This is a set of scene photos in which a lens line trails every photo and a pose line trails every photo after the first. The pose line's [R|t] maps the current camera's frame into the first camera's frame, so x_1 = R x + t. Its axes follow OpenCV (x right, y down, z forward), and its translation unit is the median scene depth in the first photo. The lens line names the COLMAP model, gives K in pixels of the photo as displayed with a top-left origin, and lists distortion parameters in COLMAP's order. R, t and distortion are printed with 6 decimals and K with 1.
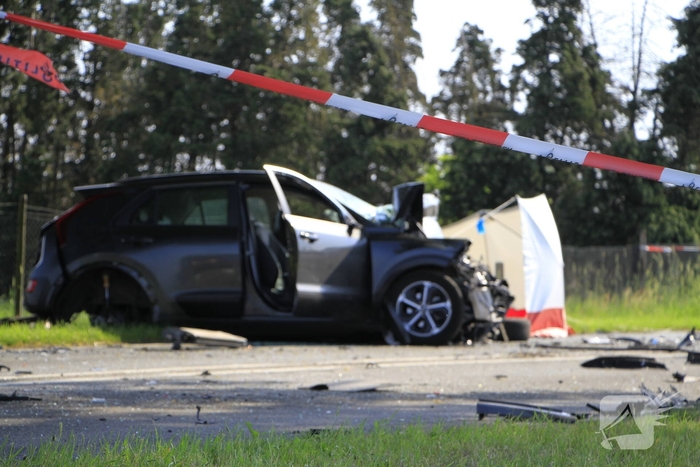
lens RADIAL K [[2332.6, 0, 350.0], [0, 2332.6, 233.5], [0, 0, 1]] dist [0.698614, -0.480201]
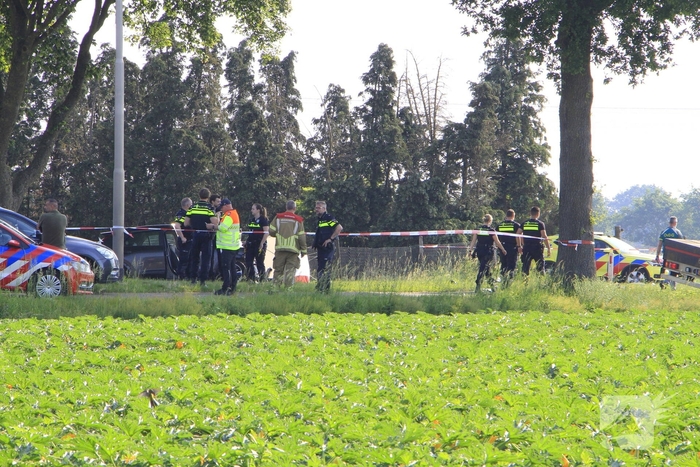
lens RADIAL K [[3441.8, 0, 351.7], [0, 3441.8, 263.2], [0, 0, 1]] dist [1.441143, 5.284045]
pose [[0.999438, -0.033456, 0.002143, 0.054003], [0.033437, 0.999404, 0.008542, -0.003033], [-0.002428, -0.008466, 0.999961, -1.004896]]
